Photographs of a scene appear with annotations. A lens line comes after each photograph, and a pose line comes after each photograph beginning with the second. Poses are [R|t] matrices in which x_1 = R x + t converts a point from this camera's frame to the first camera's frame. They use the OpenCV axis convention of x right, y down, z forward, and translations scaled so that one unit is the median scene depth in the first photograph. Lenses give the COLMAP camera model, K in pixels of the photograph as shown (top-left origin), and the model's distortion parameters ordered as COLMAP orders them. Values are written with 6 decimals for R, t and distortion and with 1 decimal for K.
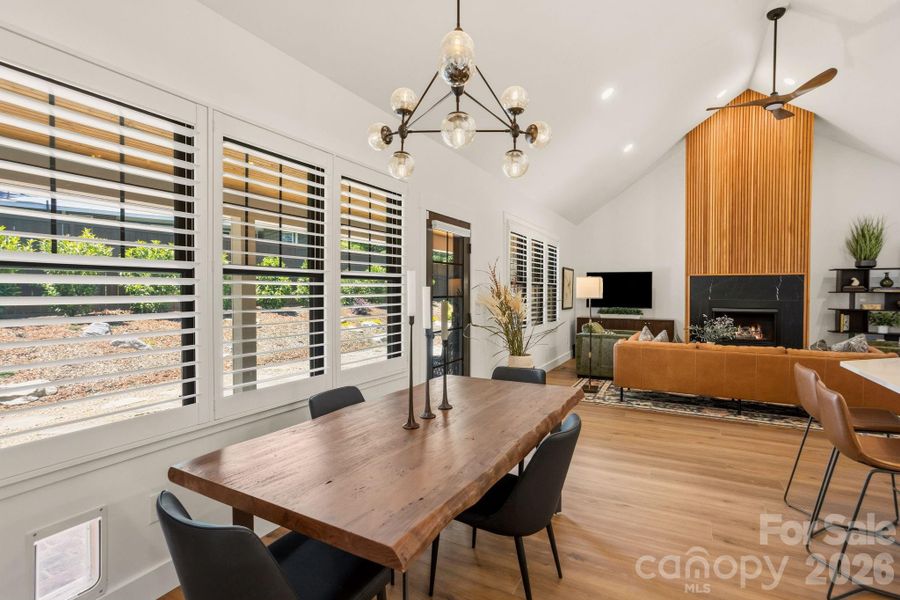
lens RADIAL K [[436.9, 0, 446.4], [0, 436.9, 300.3], [0, 0, 1]] dist [-0.043664, 0.024684]
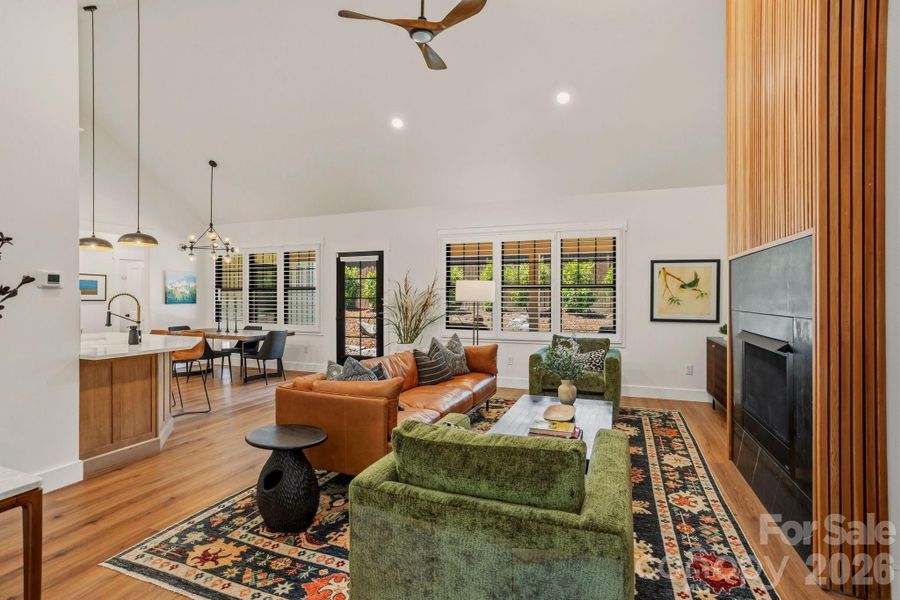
lens RADIAL K [[436.9, 0, 447.8], [0, 436.9, 296.3], [0, 0, 1]] dist [-0.043664, 0.024684]
pose [[0.136013, -0.002918, -0.990703, 1.078092], [-0.022136, 0.999737, -0.005984, -0.008568], [0.990460, 0.022744, 0.135913, 0.692750]]
